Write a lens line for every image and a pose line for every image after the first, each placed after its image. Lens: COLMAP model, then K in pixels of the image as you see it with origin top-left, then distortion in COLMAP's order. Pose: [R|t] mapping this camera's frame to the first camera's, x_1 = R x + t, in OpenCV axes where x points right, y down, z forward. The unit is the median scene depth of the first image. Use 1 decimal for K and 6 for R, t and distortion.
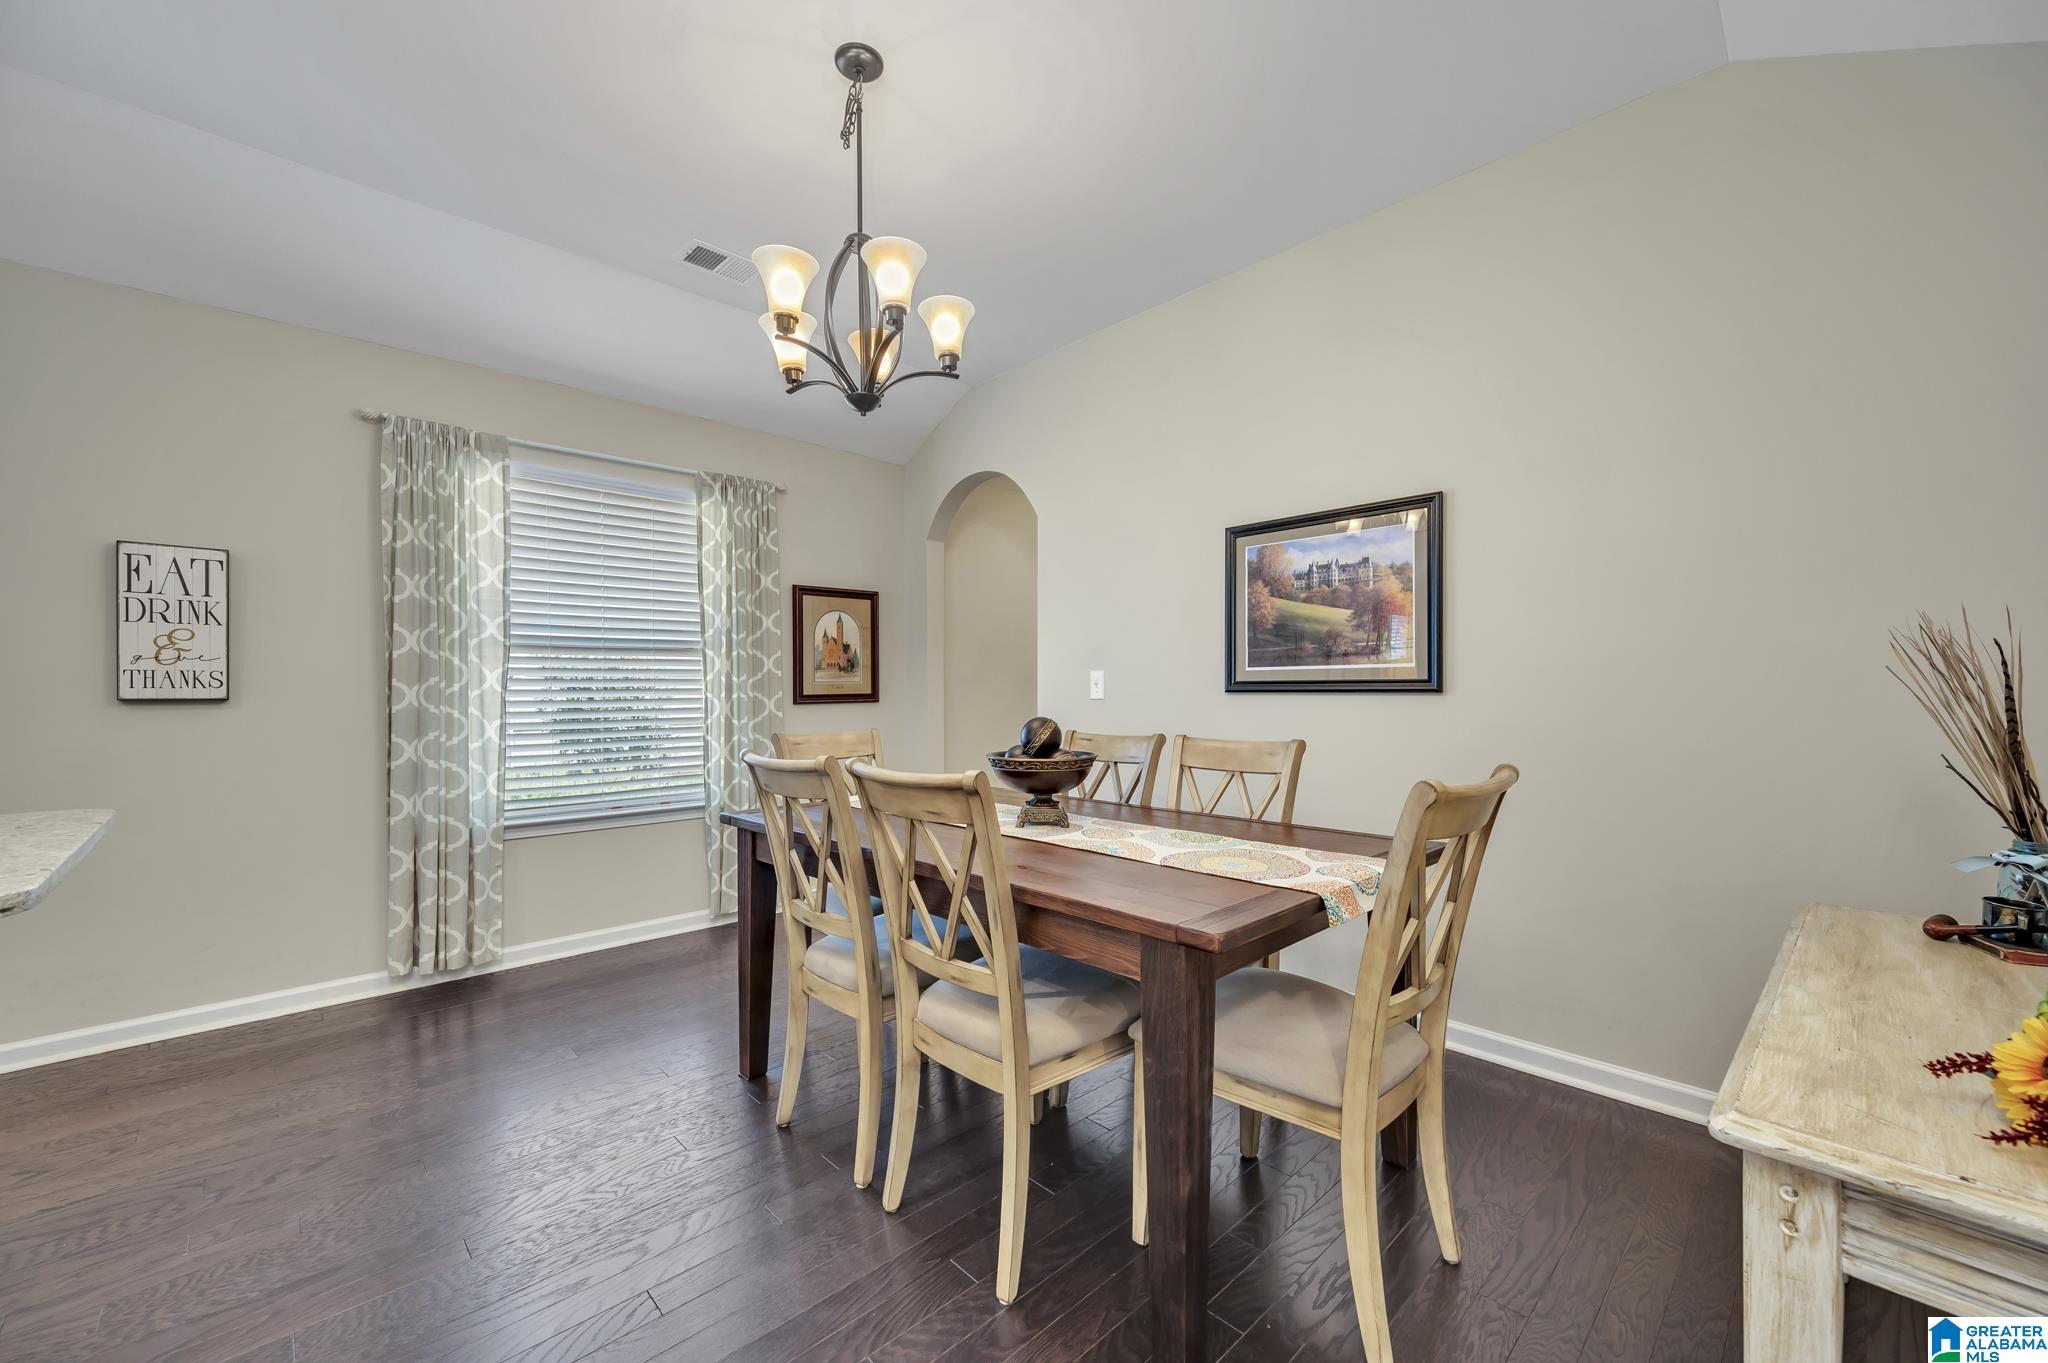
lens RADIAL K [[805.2, 0, 1029.8], [0, 805.2, 685.6], [0, 0, 1]] dist [-0.000786, -0.000077]
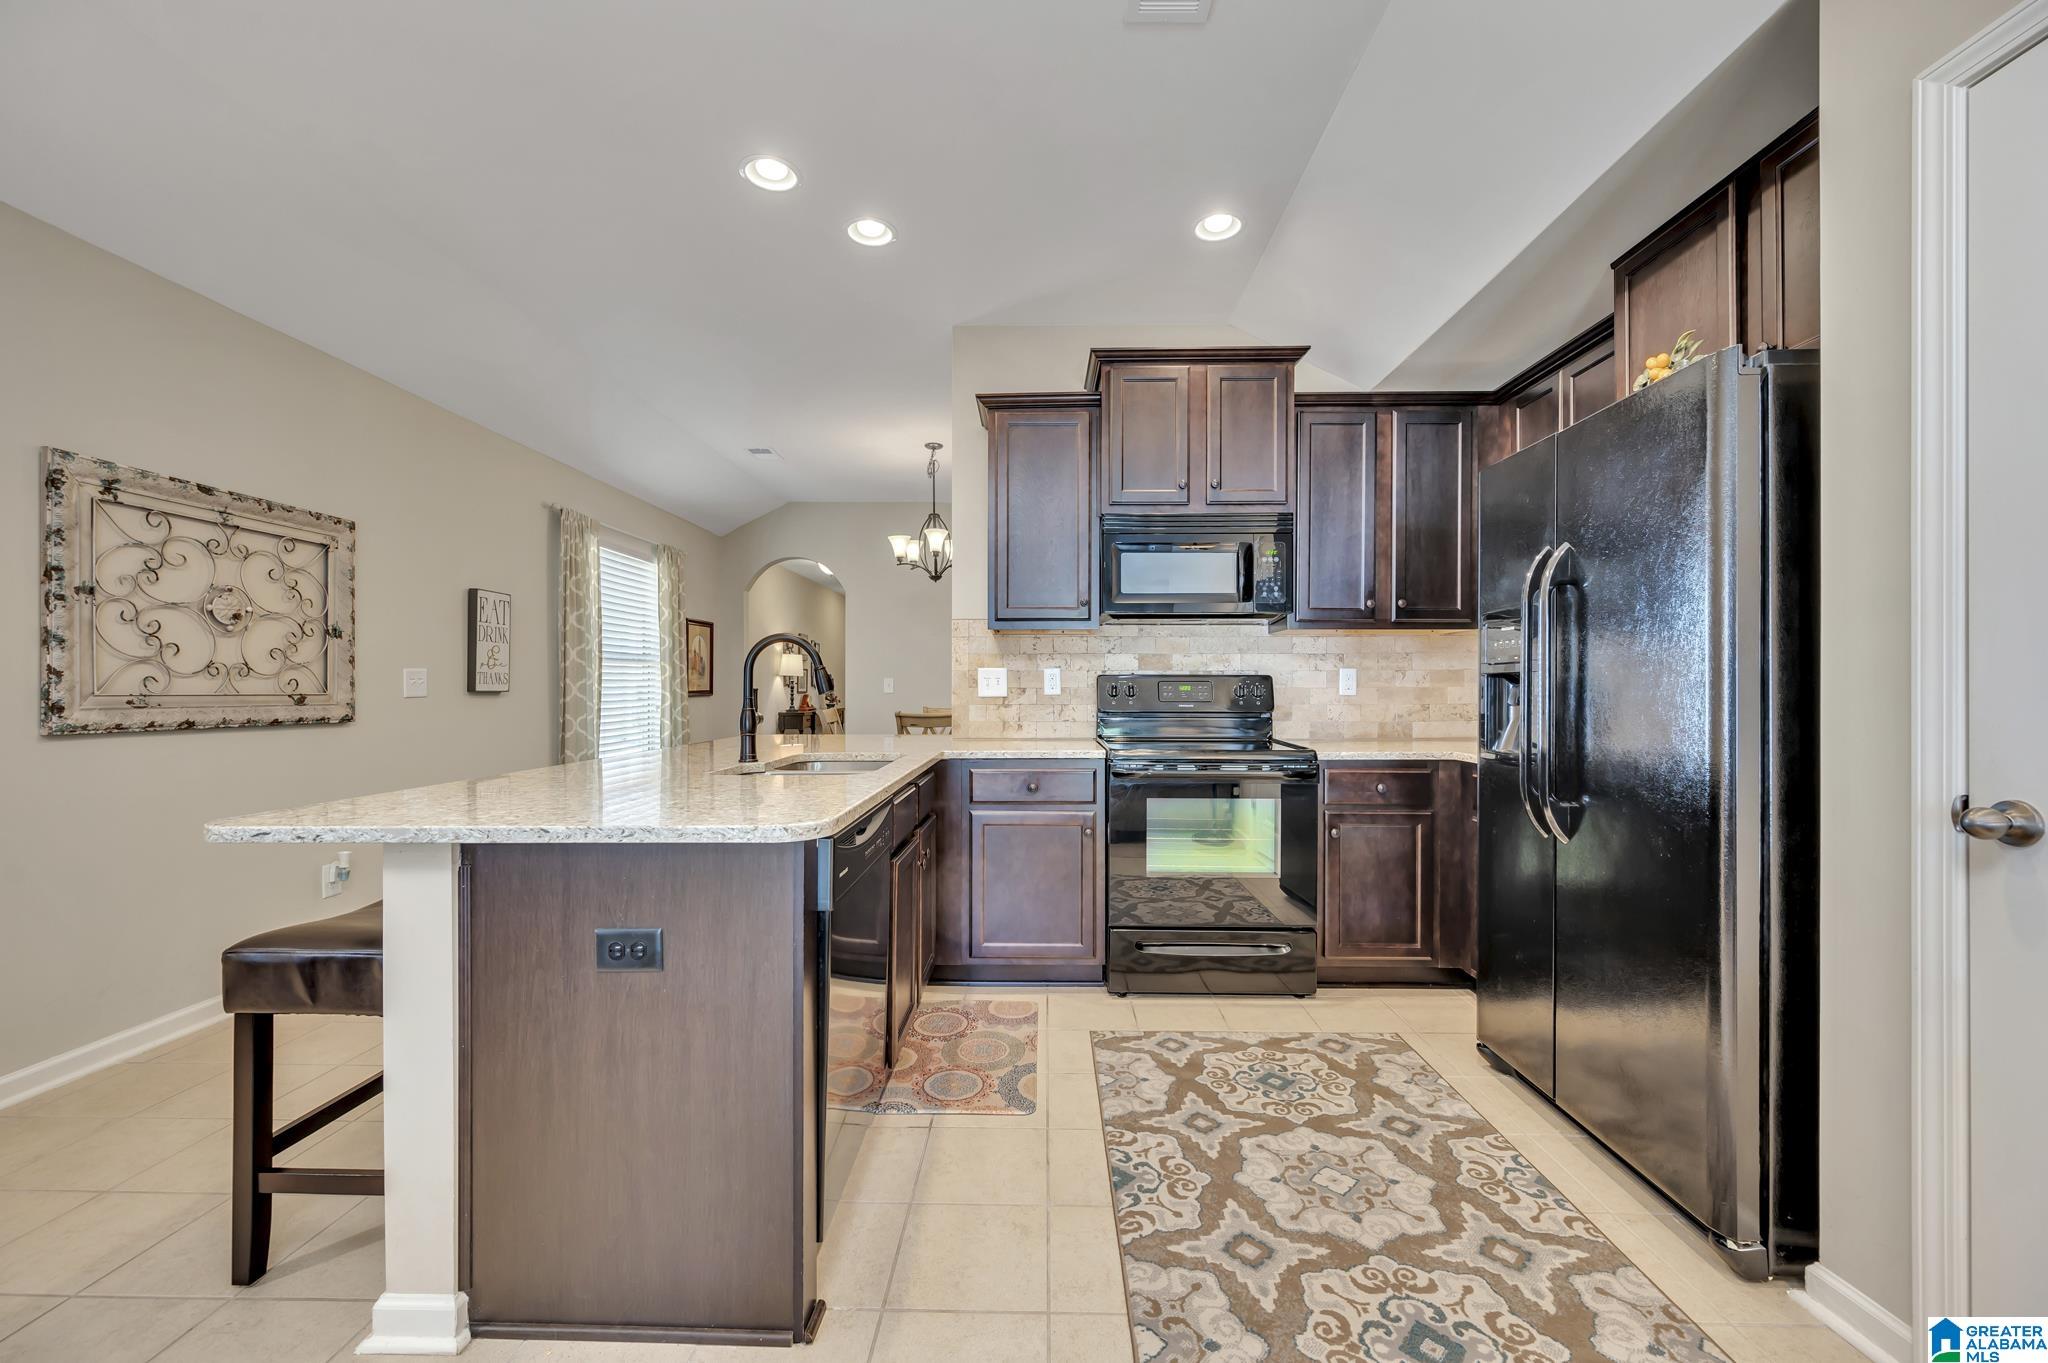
lens RADIAL K [[805.2, 0, 1023.0], [0, 805.2, 686.3], [0, 0, 1]] dist [-0.000786, -0.000077]
pose [[0.719095, 0.006913, 0.694877, -1.381713], [-0.008317, 0.999965, -0.001341, 0.000915], [-0.694862, -0.004815, 0.719127, -0.802162]]
